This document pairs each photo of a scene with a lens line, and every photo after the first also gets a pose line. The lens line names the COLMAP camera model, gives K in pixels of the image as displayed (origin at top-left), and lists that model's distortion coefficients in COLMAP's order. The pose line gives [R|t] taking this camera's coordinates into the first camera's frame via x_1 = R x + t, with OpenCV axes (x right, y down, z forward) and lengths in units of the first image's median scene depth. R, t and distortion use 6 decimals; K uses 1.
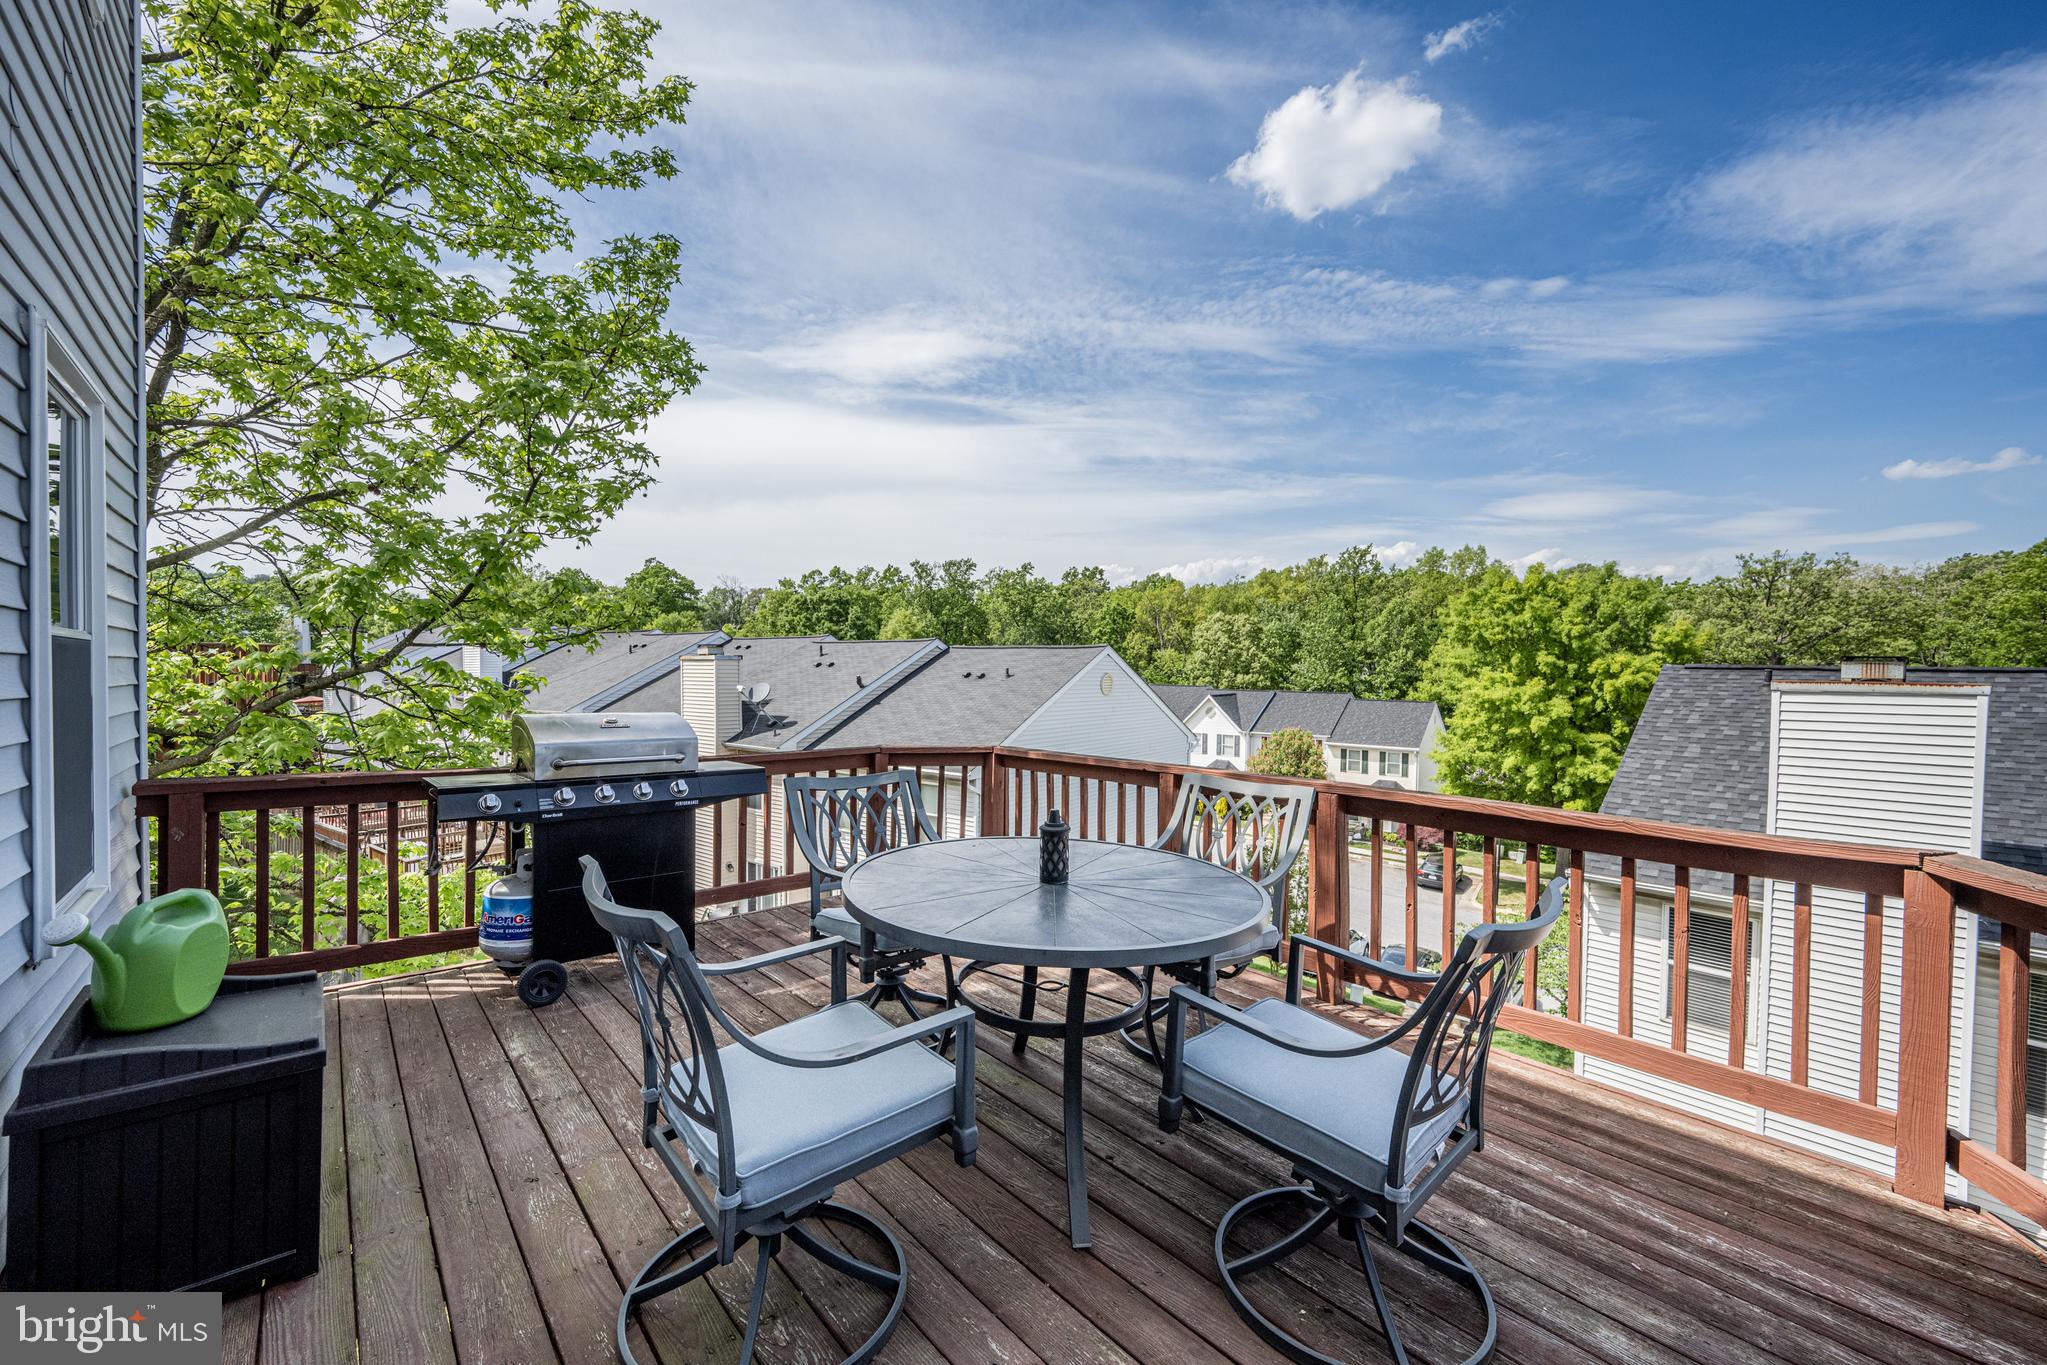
lens RADIAL K [[813.5, 0, 1023.8], [0, 813.5, 673.7], [0, 0, 1]] dist [0.000858, -0.000075]
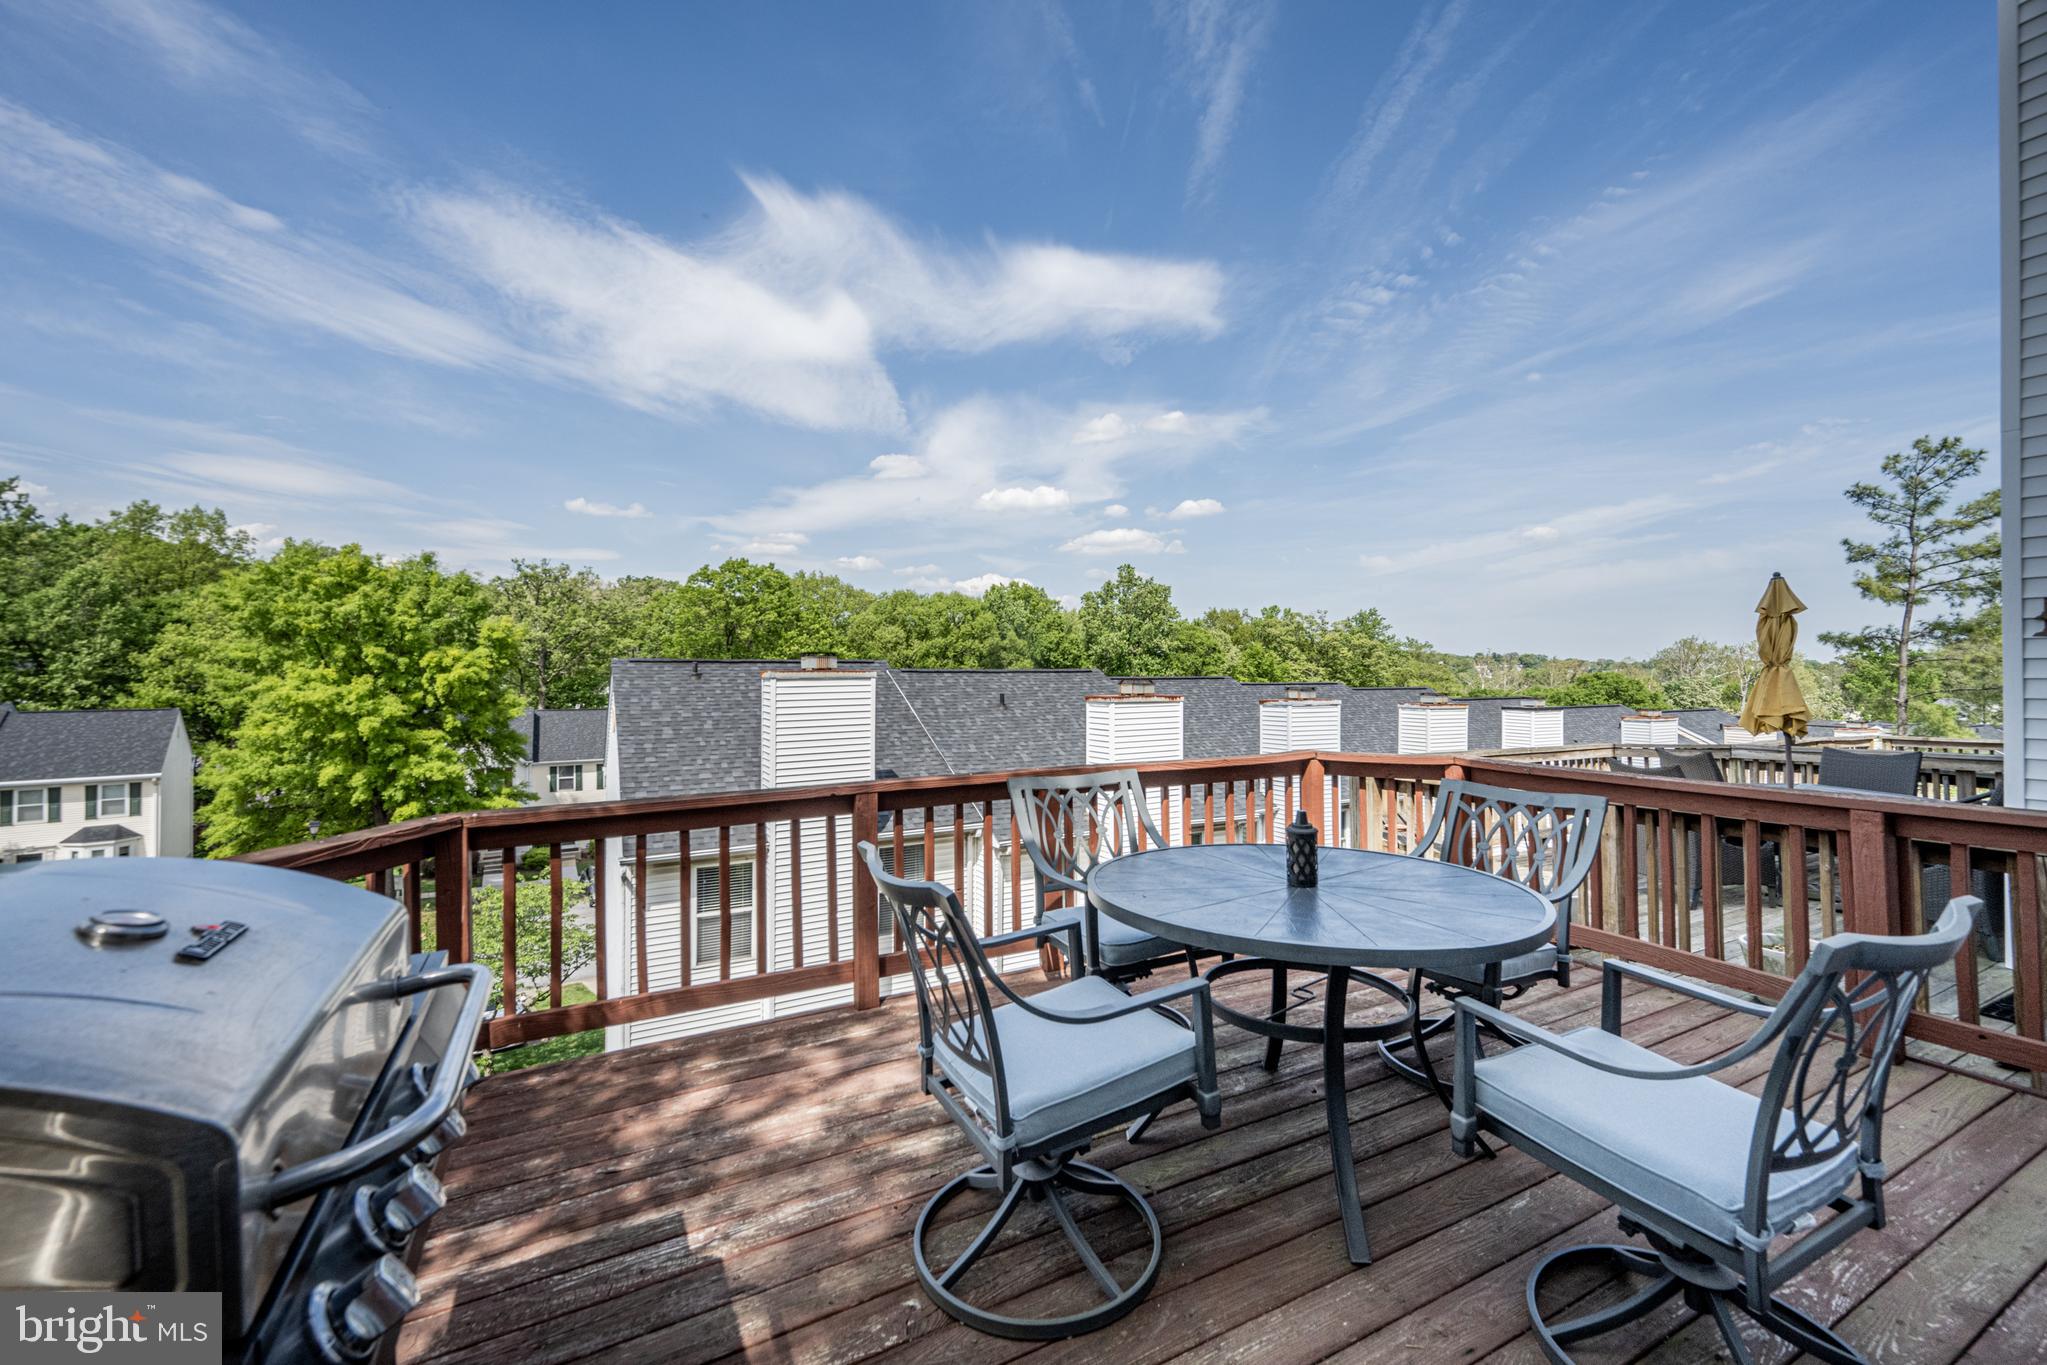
lens RADIAL K [[827.8, 0, 1024.5], [0, 827.8, 654.4], [0, 0, 1]] dist [-0.004252, -0.000674]
pose [[0.224878, 0.000085, 0.974387, -0.084963], [0.014630, 0.999887, -0.003464, -0.002181], [-0.974277, 0.015034, 0.224851, 0.090499]]
